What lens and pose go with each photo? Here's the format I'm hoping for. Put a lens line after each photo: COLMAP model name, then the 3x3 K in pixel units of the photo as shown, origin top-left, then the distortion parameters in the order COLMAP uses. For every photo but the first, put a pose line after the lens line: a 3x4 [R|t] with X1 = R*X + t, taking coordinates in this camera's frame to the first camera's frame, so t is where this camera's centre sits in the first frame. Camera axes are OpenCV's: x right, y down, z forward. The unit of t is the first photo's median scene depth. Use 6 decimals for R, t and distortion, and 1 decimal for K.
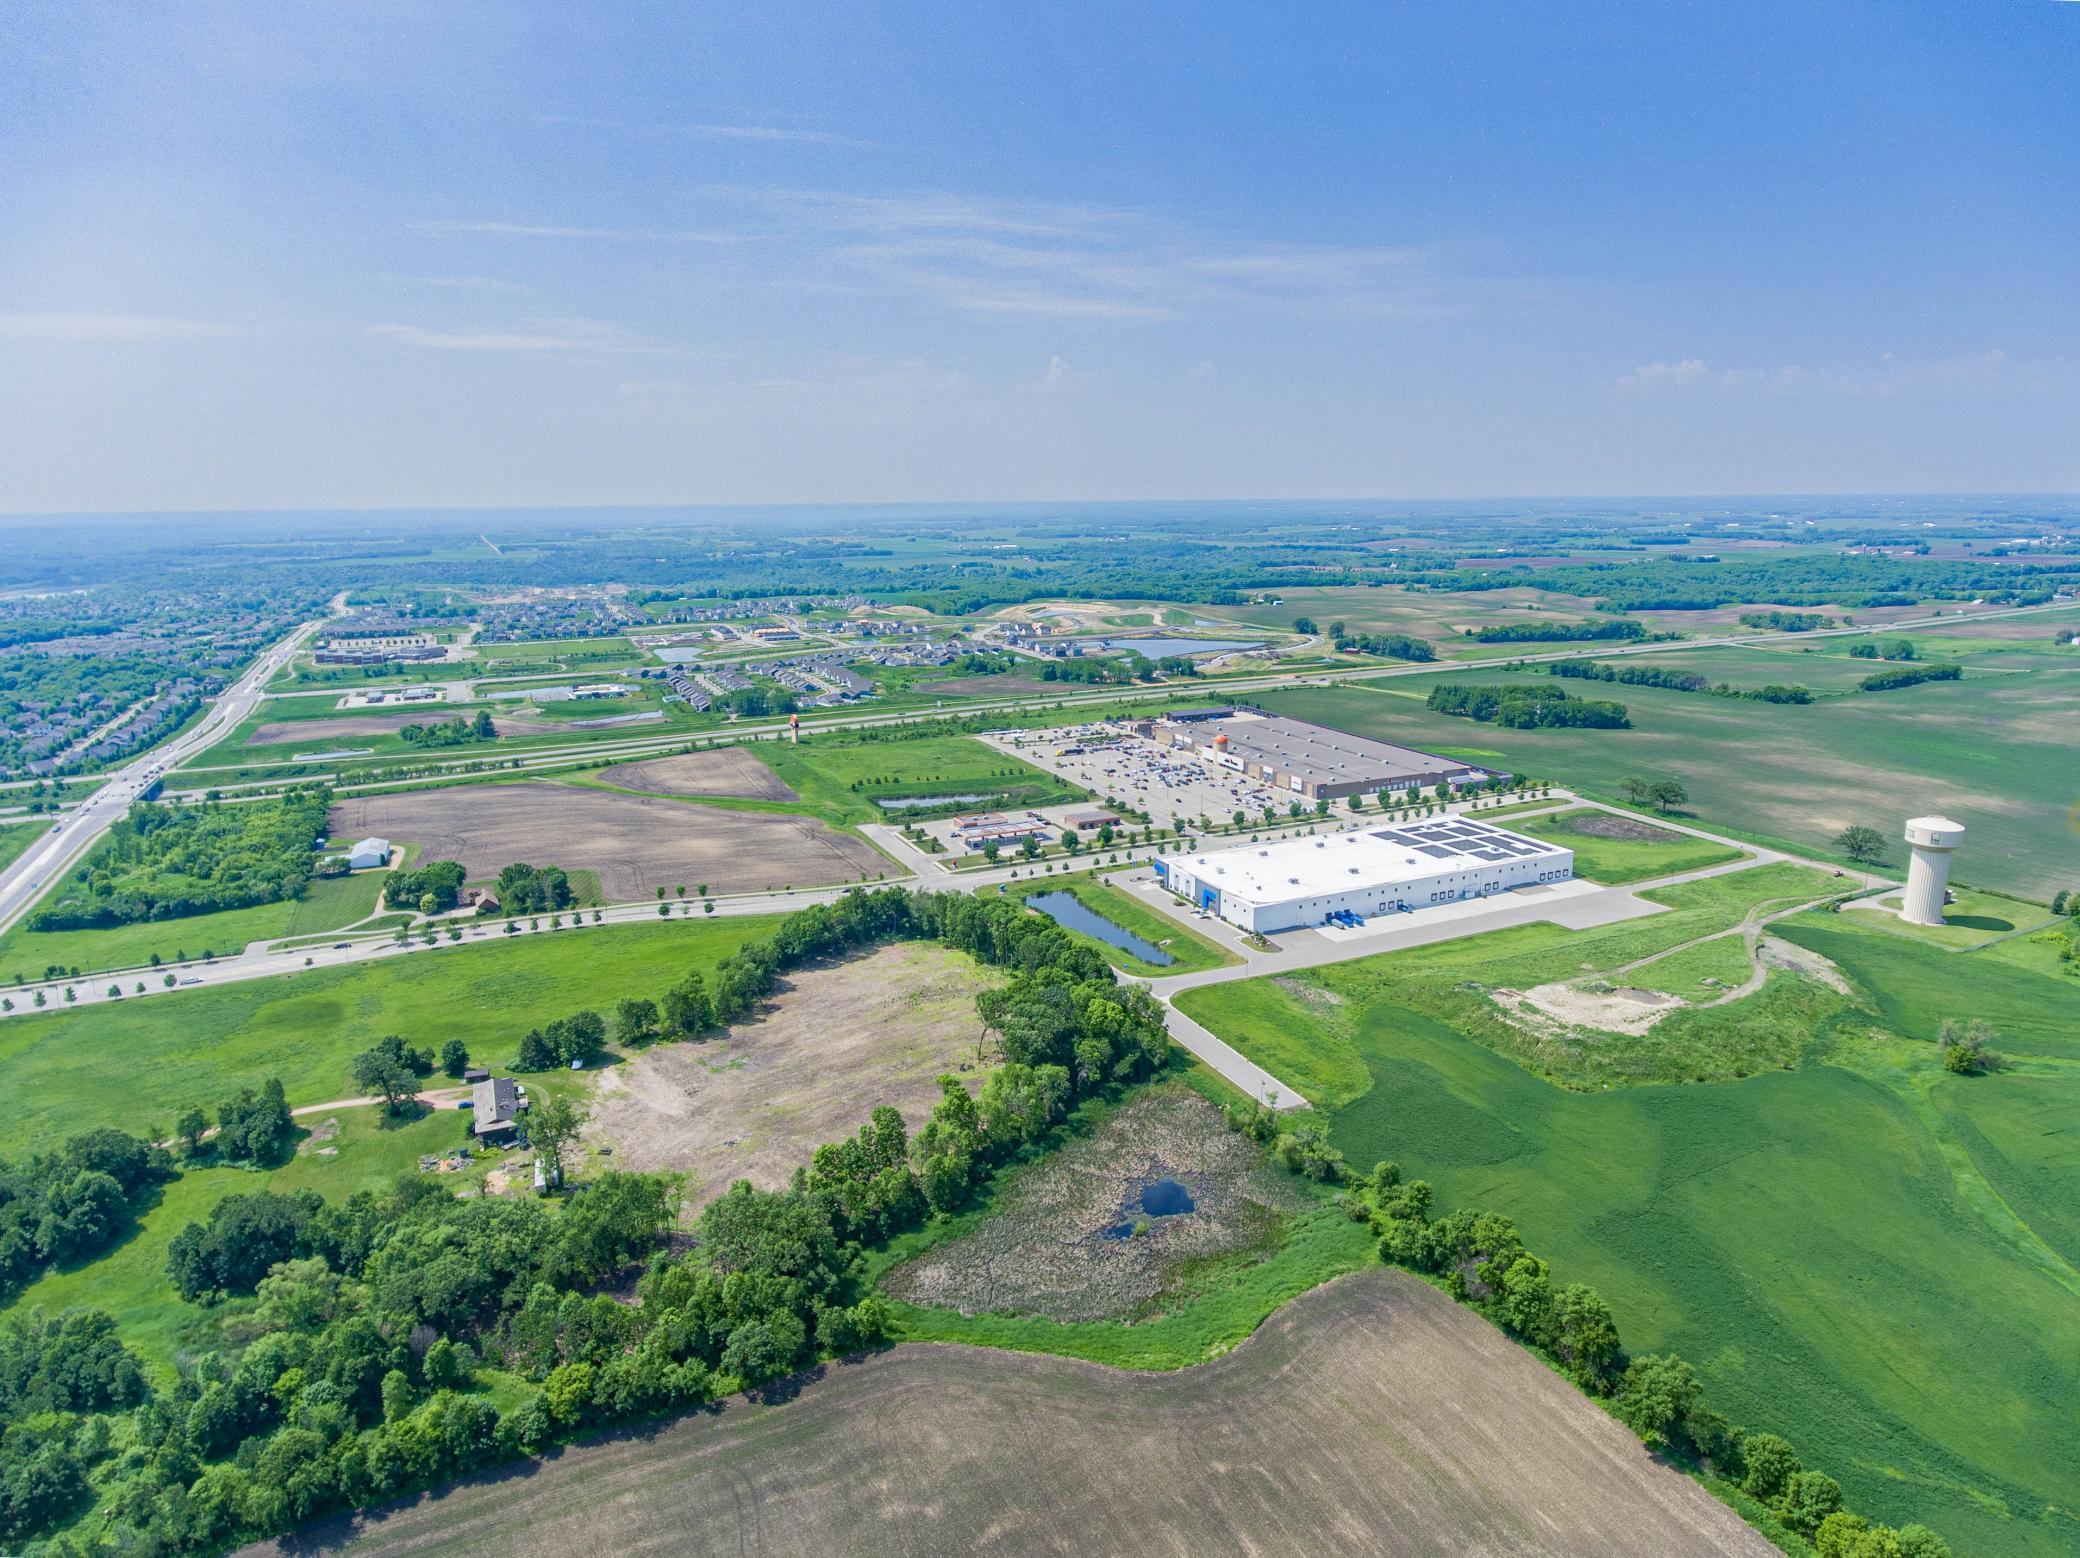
lens RADIAL K [[1273.4, 0, 1048.2], [0, 1273.4, 777.5], [0, 0, 1]] dist [-0.004302, 0.000222]
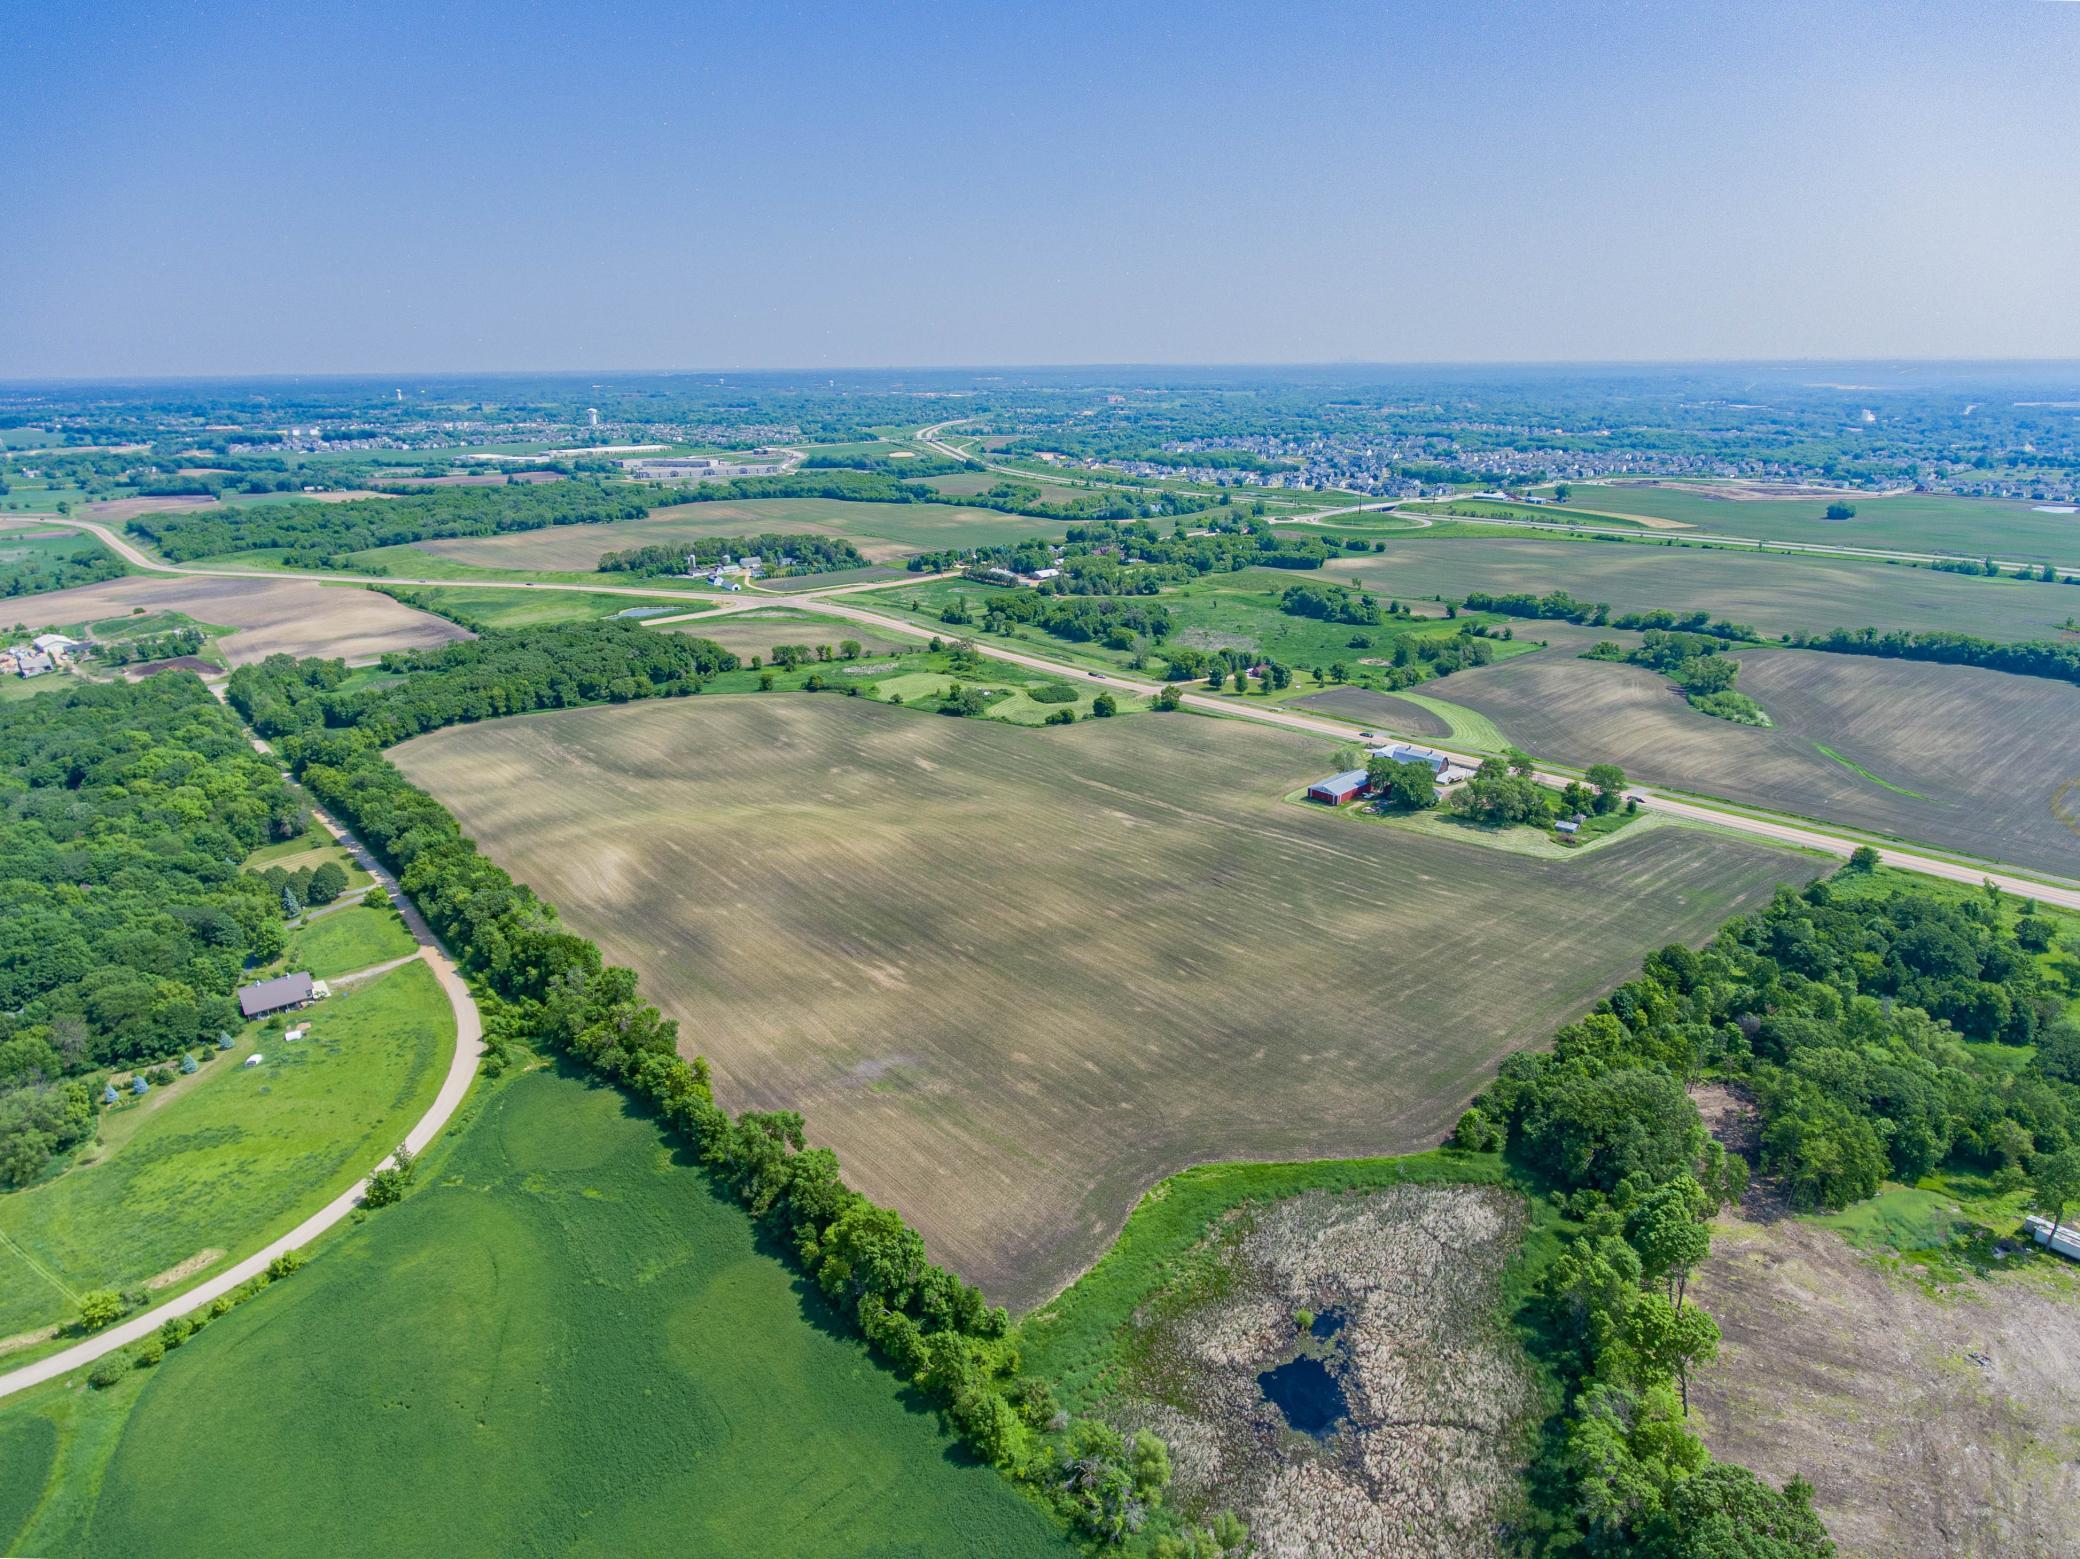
lens RADIAL K [[1251.7, 0, 1047.8], [0, 1251.7, 773.1], [0, 0, 1]] dist [-0.003774, -0.000119]
pose [[-0.963602, 0.104257, -0.246173, 0.211904], [-0.037528, 0.858955, 0.510674, -0.174695], [0.264692, 0.501325, -0.823779, 0.801193]]
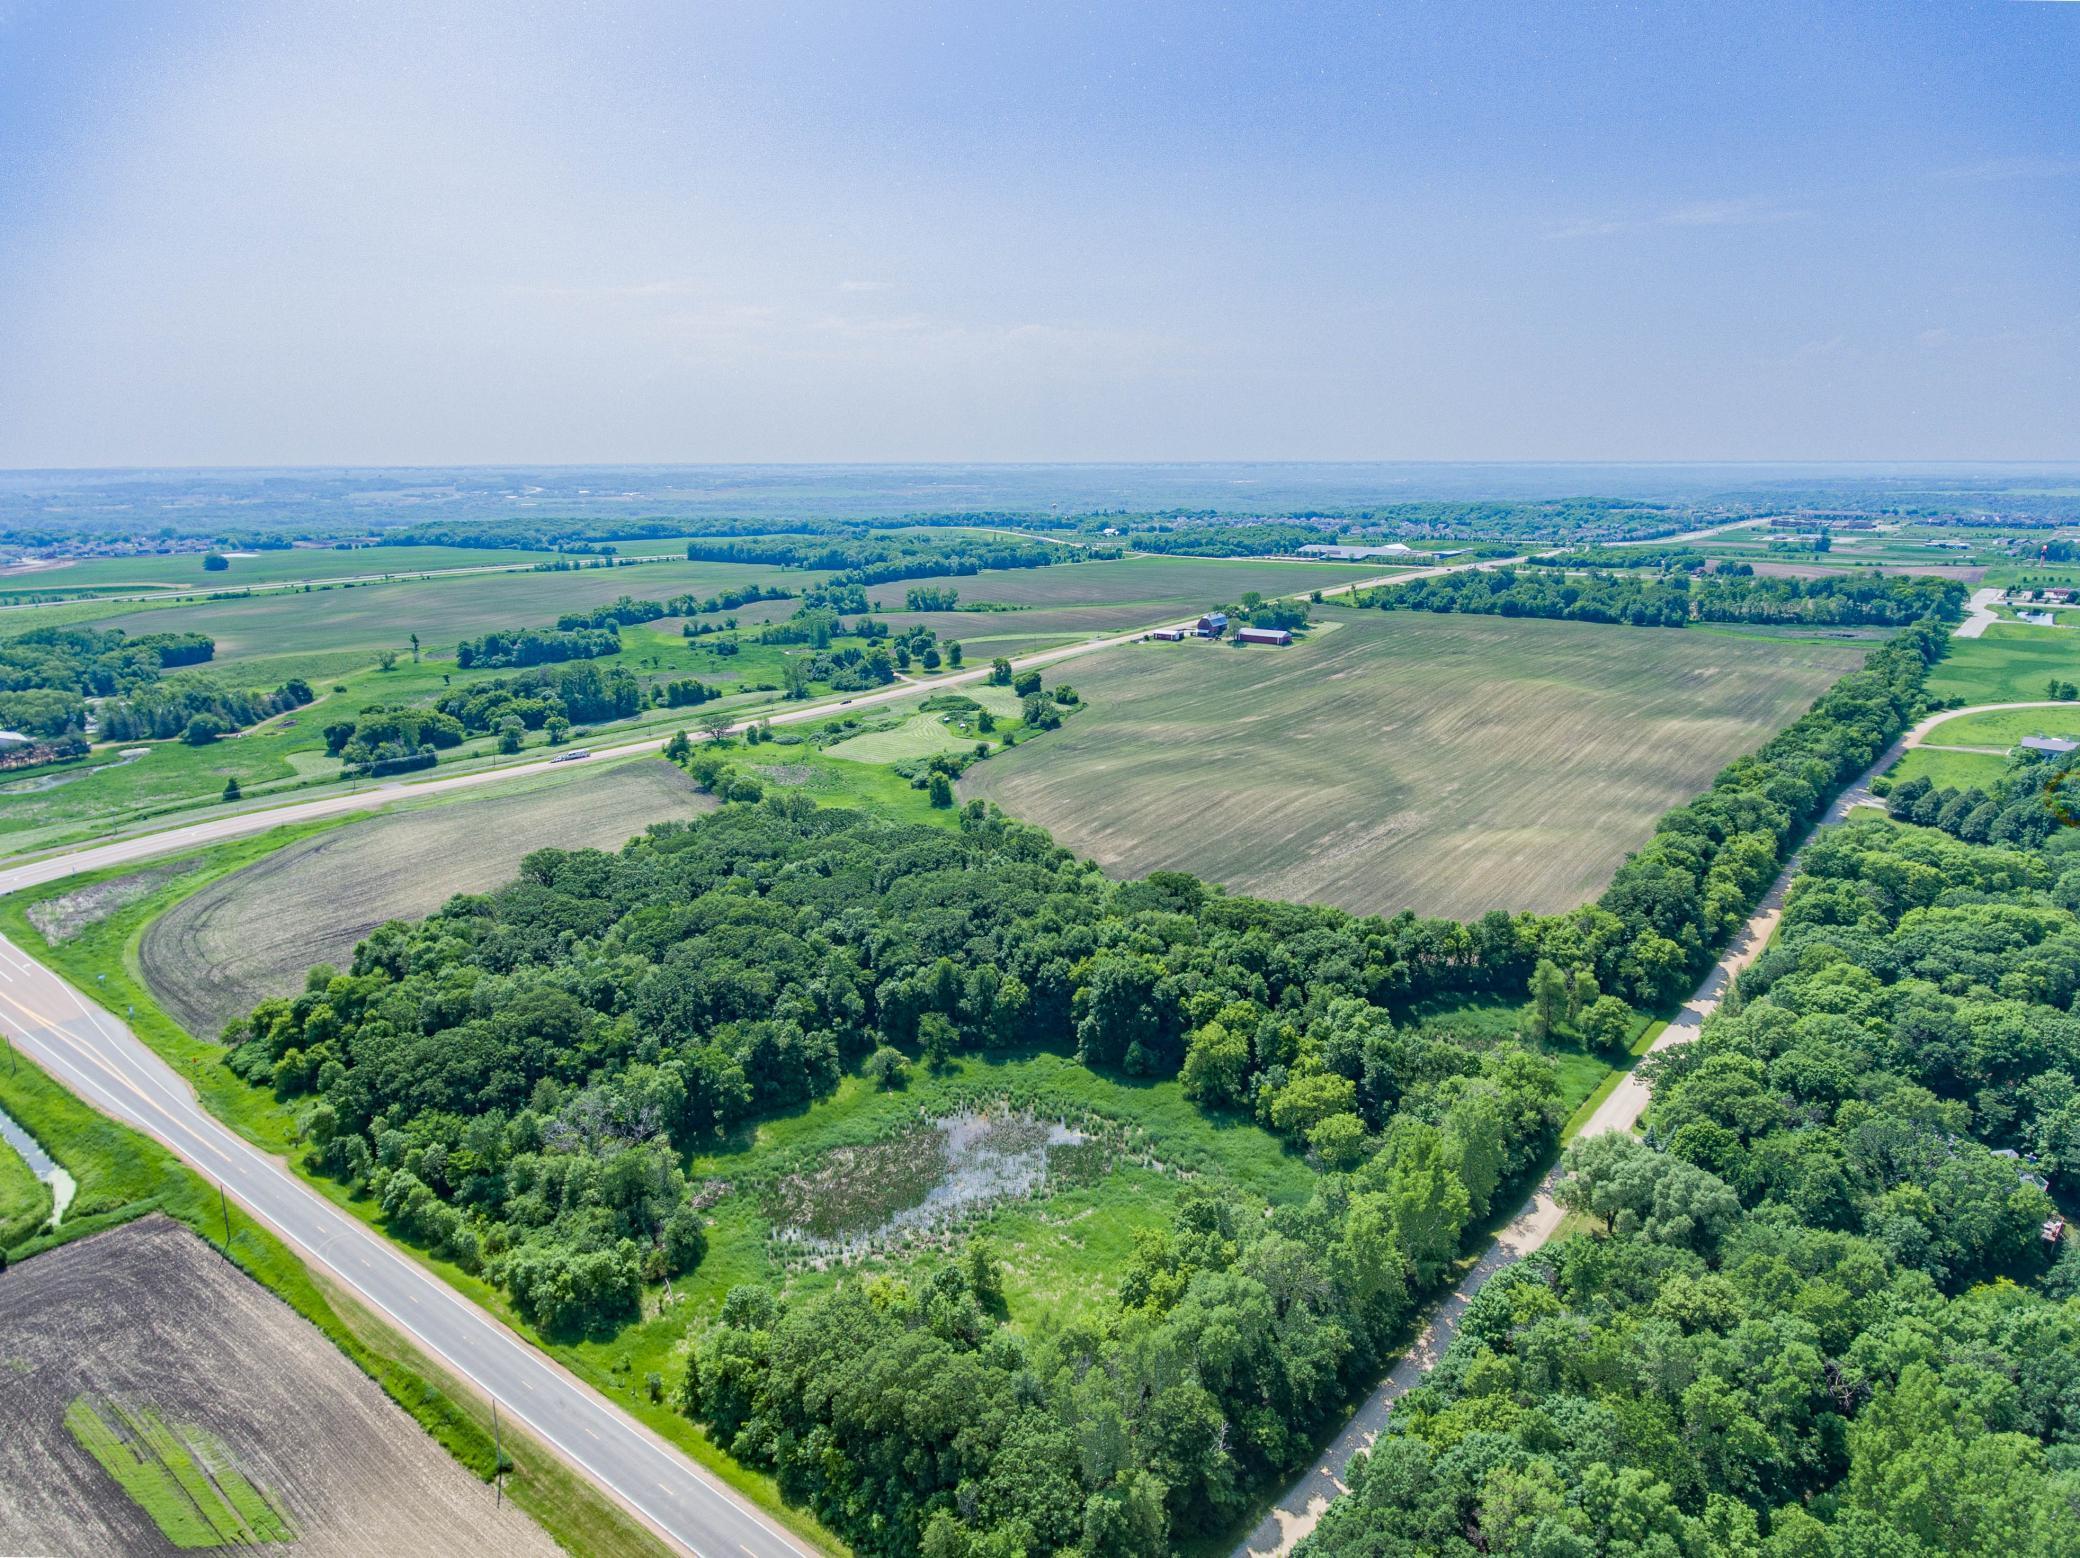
lens RADIAL K [[1234.7, 0, 1045.9], [0, 1234.7, 787.2], [0, 0, 1]] dist [-0.003223, 0.000621]
pose [[0.421670, 0.242329, -0.873769, 0.897324], [-0.198654, 0.964906, 0.171737, 0.297486], [0.884721, 0.101162, 0.455011, -0.763867]]
